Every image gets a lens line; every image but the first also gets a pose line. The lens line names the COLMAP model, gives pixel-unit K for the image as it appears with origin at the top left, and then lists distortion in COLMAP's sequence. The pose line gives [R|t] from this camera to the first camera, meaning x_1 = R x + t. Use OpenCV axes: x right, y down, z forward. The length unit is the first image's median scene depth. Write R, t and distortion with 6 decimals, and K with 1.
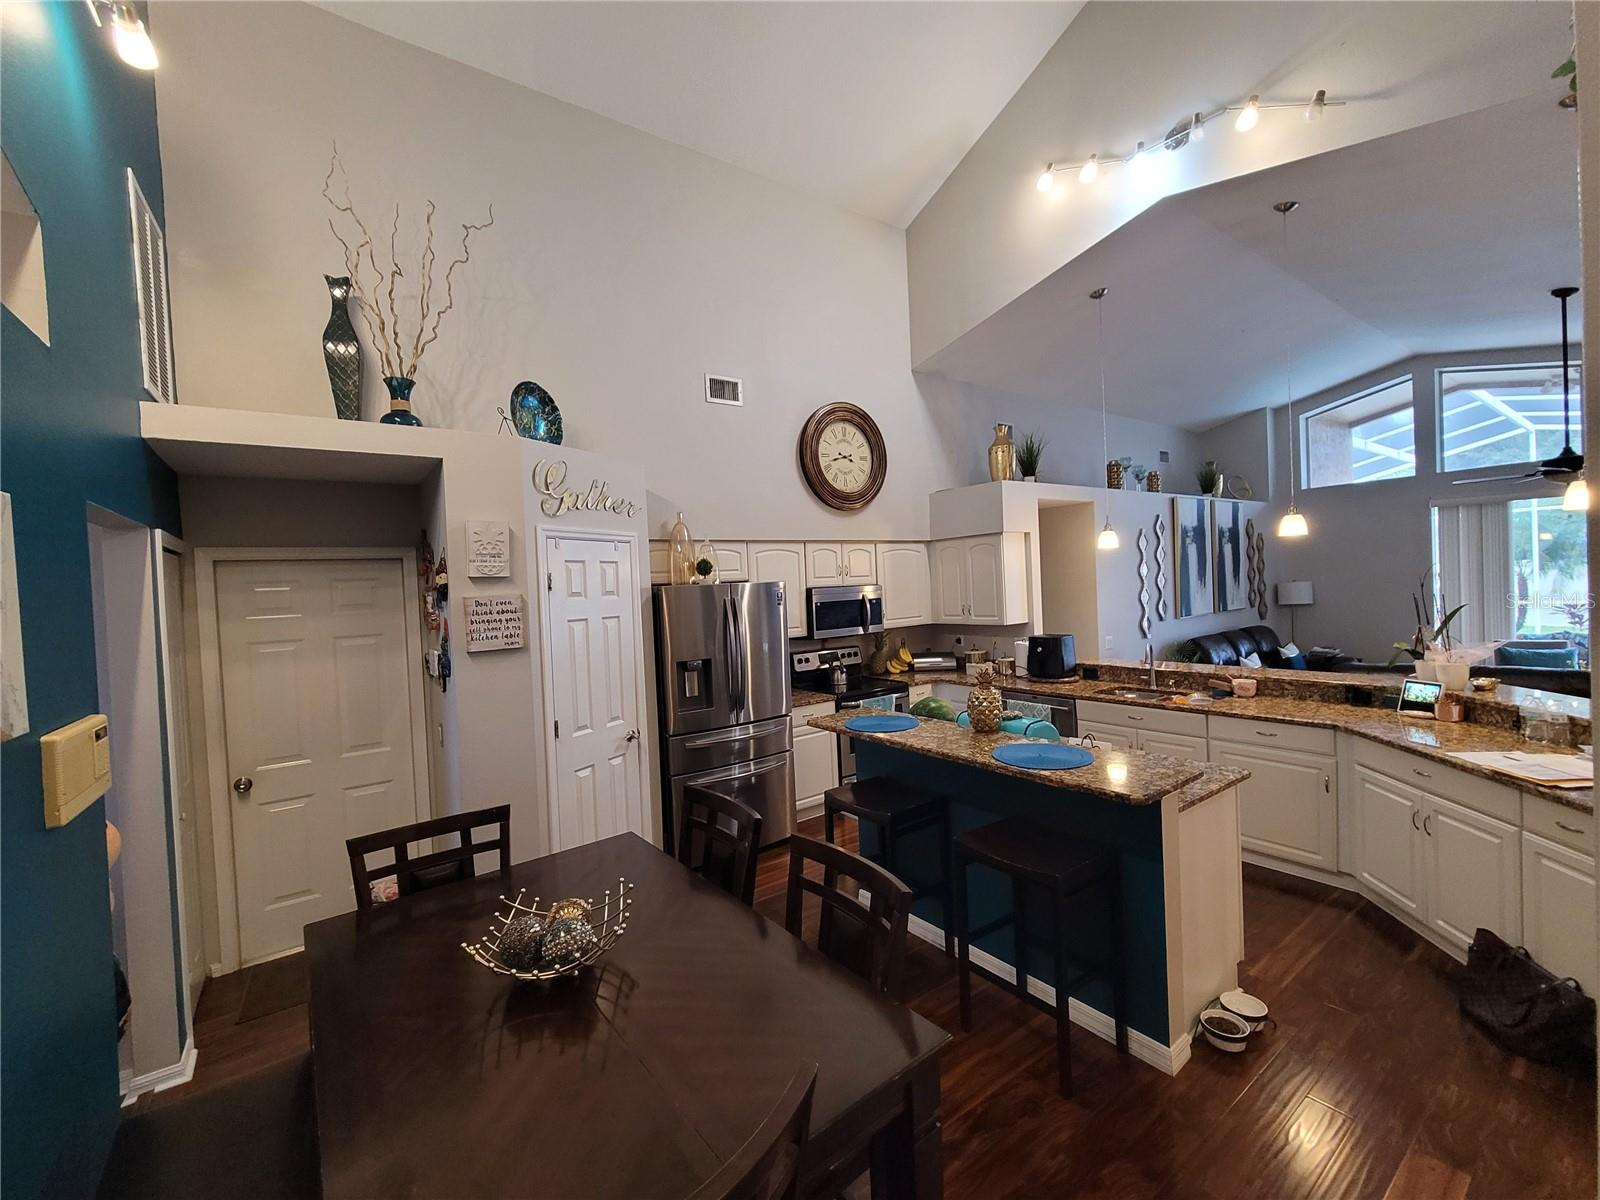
lens RADIAL K [[656.2, 0, 788.9], [0, 656.2, 598.8], [0, 0, 1]] dist [0.003935, -0.002481]
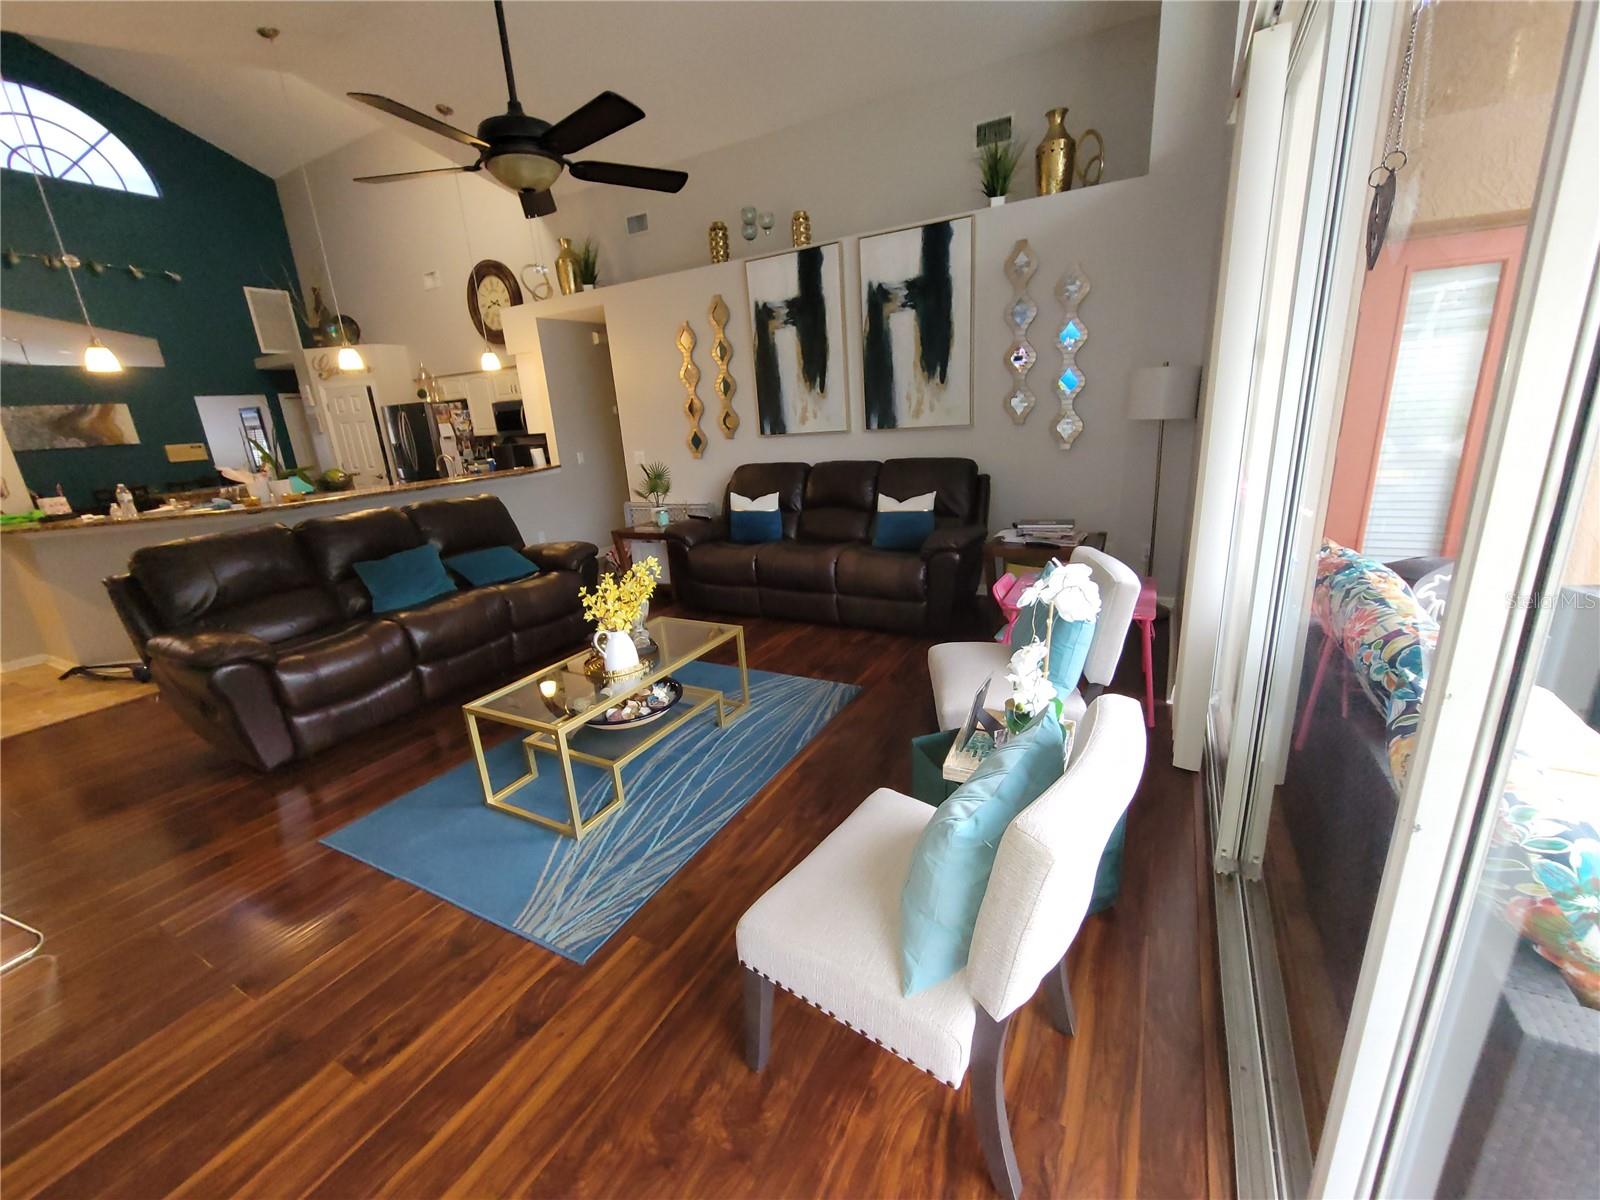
lens RADIAL K [[656.2, 0, 805.7], [0, 656.2, 606.4], [0, 0, 1]] dist [0.003935, -0.002481]
pose [[0.438686, 0.276953, -0.854899, 1.739231], [0.029349, 0.946402, 0.321656, -0.036662], [0.898161, -0.166196, 0.407045, 0.915731]]
